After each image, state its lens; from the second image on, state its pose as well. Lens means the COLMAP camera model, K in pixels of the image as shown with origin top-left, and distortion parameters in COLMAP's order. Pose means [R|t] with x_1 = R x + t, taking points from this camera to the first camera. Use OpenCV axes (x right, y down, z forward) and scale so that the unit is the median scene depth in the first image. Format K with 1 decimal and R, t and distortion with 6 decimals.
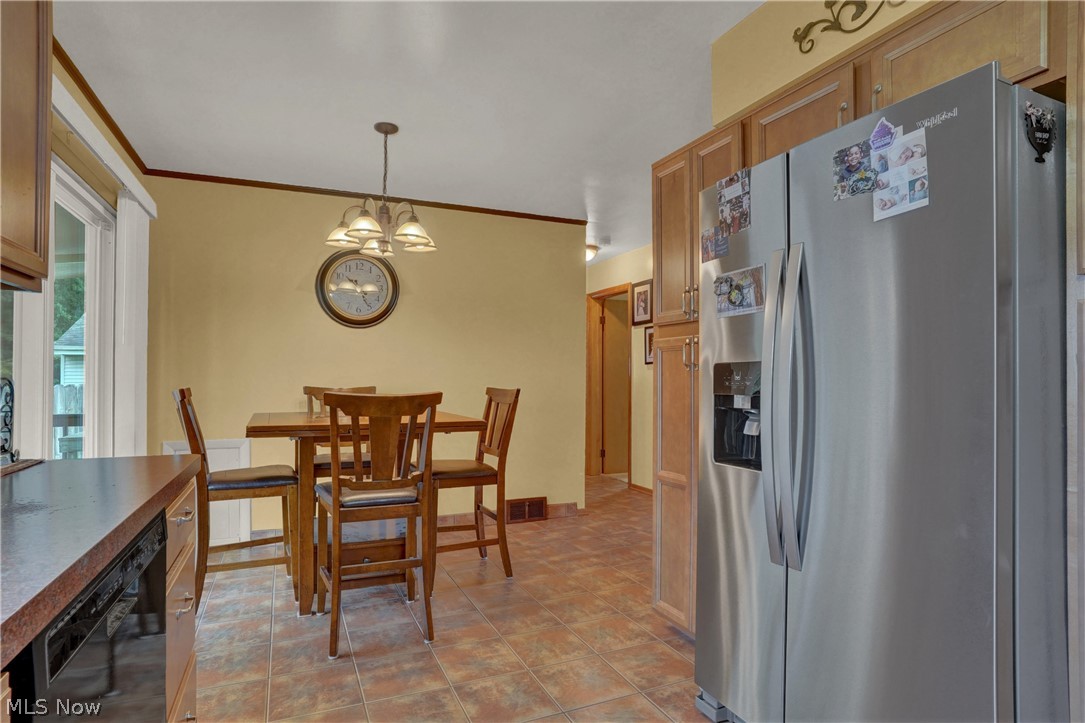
lens RADIAL K [[585.1, 0, 542.2], [0, 585.1, 366.5], [0, 0, 1]] dist [-0.001741, 0.000156]
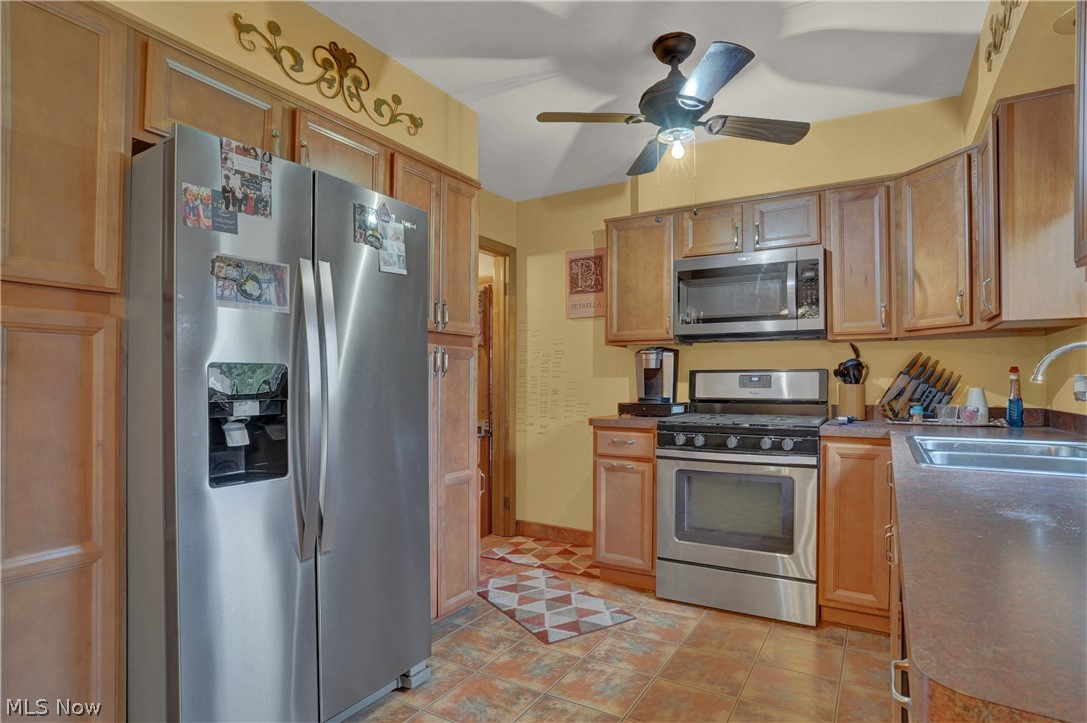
lens RADIAL K [[586.2, 0, 544.0], [0, 586.2, 368.7], [0, 0, 1]] dist [-0.001741, 0.000156]
pose [[-0.576393, 0.009200, 0.817121, -0.643356], [-0.016826, 0.999591, -0.023124, 0.013651], [-0.816999, -0.027077, -0.576003, 1.158943]]
